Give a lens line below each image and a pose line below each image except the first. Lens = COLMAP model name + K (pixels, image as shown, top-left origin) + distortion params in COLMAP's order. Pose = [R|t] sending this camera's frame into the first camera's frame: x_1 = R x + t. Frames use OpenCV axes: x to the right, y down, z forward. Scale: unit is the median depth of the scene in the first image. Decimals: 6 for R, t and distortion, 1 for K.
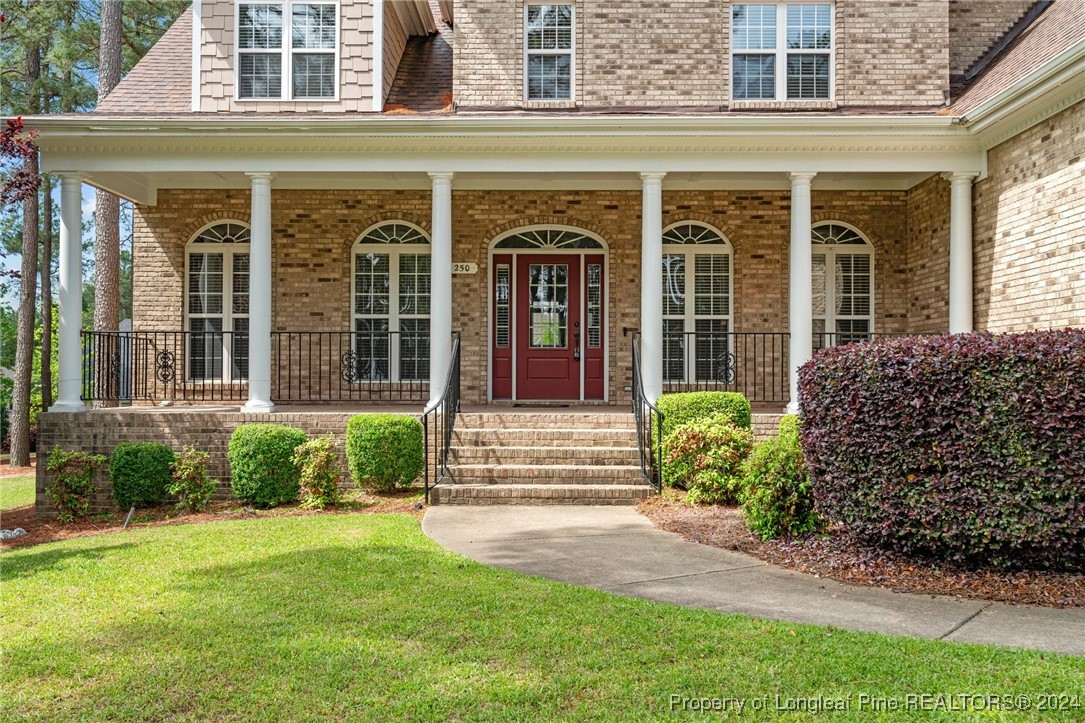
lens RADIAL K [[992.7, 0, 543.2], [0, 992.7, 358.7], [0, 0, 1]] dist [0.006313, 0.000000]
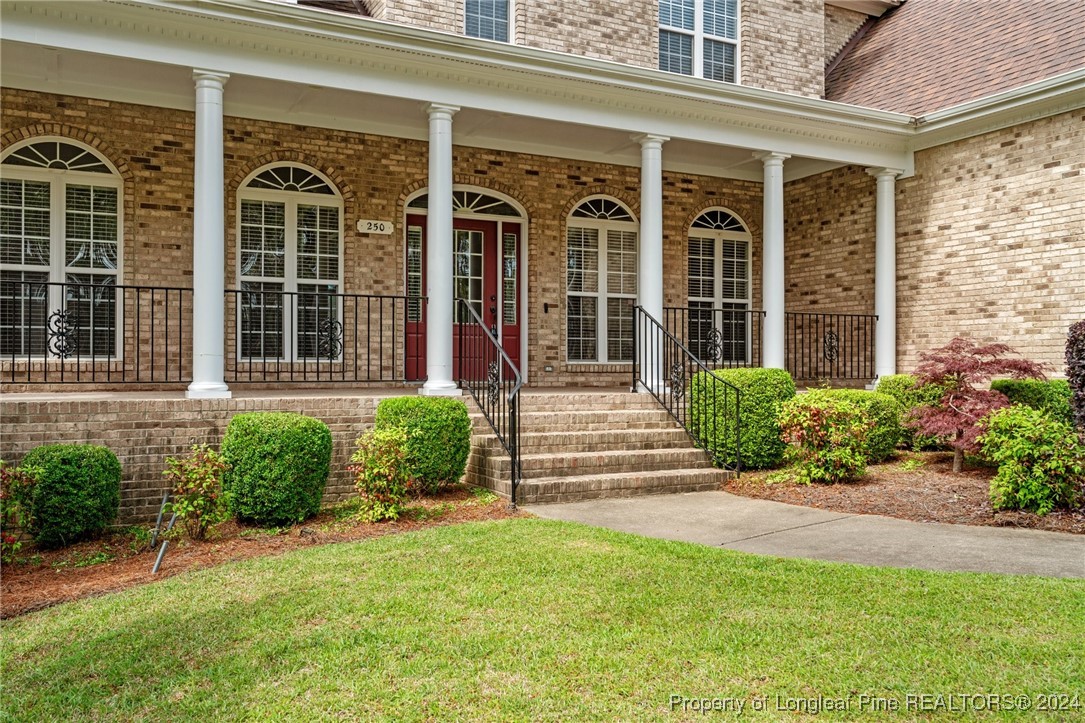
lens RADIAL K [[932.1, 0, 547.4], [0, 932.1, 363.6], [0, 0, 1]] dist [0.003989, 0.002693]
pose [[0.875674, 0.001985, 0.482899, -0.353118], [-0.008074, 0.999912, 0.010533, 0.016742], [-0.482836, -0.013122, 0.875613, 0.240647]]
